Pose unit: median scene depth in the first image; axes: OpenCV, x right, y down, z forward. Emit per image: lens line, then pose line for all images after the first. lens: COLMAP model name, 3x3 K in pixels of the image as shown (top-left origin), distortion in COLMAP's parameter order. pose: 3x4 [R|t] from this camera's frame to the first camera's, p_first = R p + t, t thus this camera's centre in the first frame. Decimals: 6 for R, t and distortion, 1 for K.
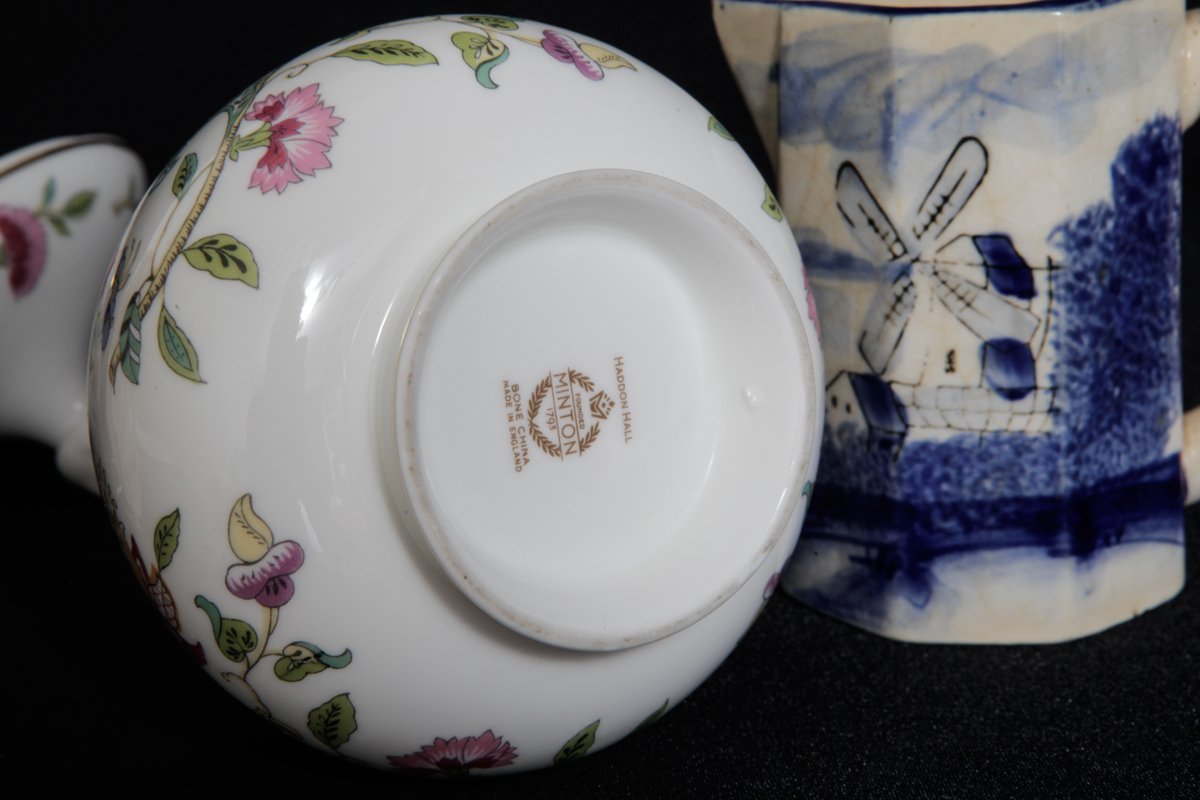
lens RADIAL K [[2553.3, 0, 608.1], [0, 2553.3, 417.3], [0, 0, 1]] dist [0.467437, 0.000000]
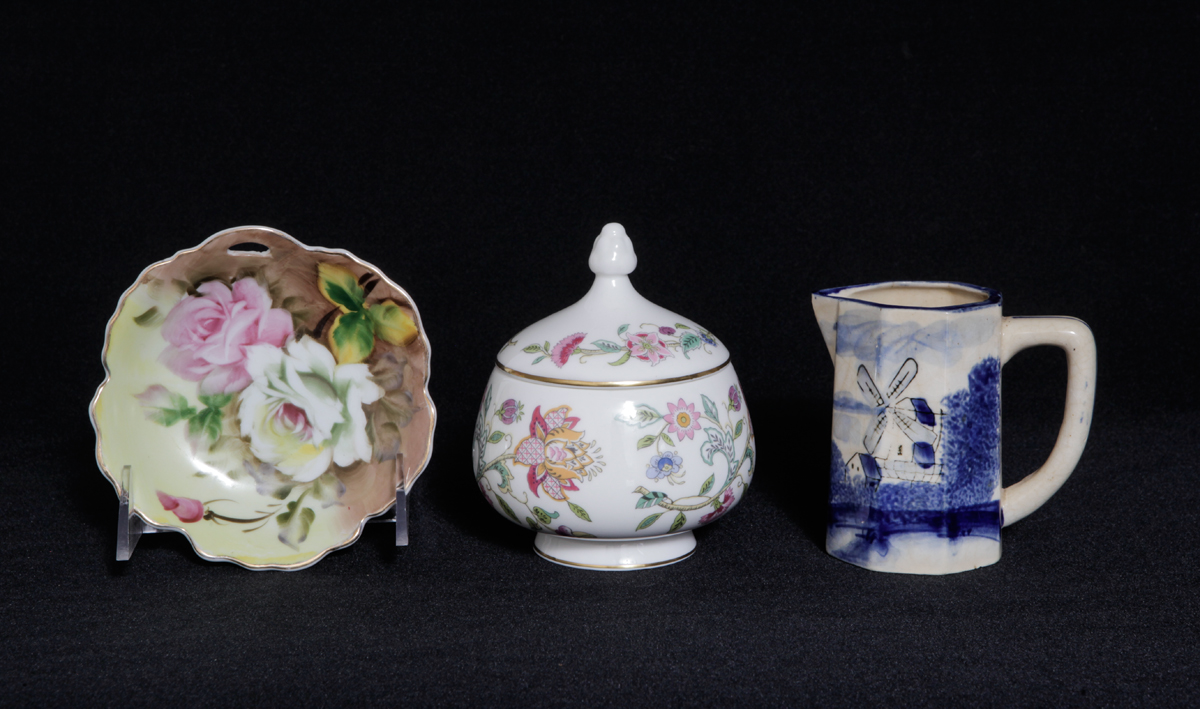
lens RADIAL K [[2874.5, 0, 599.4], [0, 2874.5, 354.5], [0, 0, 1]] dist [0.283295, 0.000000]
pose [[0.995732, 0.071101, -0.058847, 0.005641], [-0.077707, 0.989865, -0.118862, 0.230185], [0.049799, 0.122928, 0.991165, -1.681347]]
